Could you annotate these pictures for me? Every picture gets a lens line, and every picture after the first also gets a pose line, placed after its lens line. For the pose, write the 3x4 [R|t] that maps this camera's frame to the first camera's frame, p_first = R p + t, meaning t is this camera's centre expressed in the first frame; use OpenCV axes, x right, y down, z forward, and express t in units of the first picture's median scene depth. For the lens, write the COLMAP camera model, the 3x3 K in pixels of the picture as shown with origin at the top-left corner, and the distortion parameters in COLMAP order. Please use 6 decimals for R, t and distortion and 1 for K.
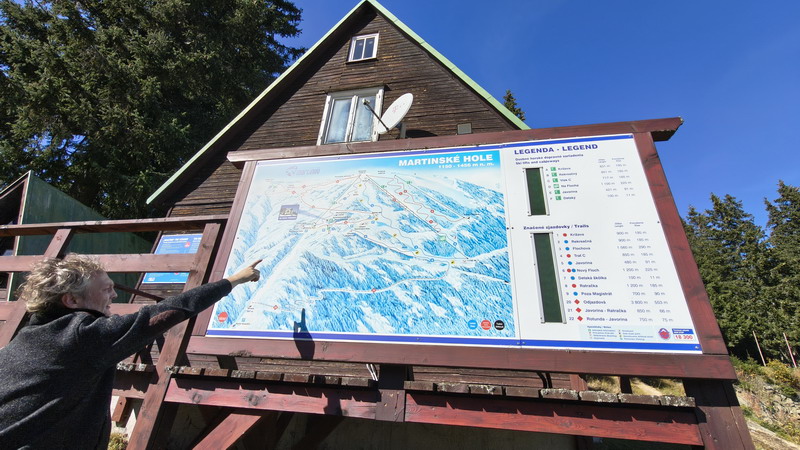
lens RADIAL K [[336.3, 0, 400.0], [0, 336.3, 225.0], [0, 0, 1]] dist [-0.012409, -0.000139]
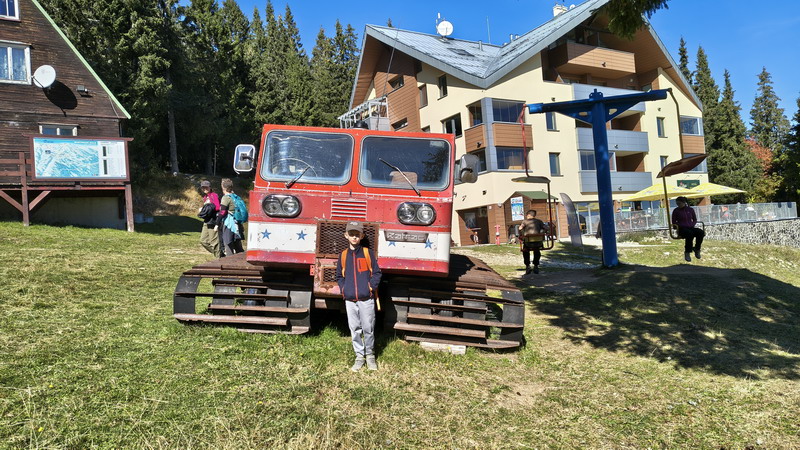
lens RADIAL K [[580.3, 0, 400.0], [0, 580.3, 225.0], [0, 0, 1]] dist [0.036972, -0.002053]
pose [[0.724467, -0.087225, 0.683769, -2.795981], [-0.209344, 0.917268, 0.338815, -3.298333], [-0.656752, -0.388602, 0.646270, -8.969231]]
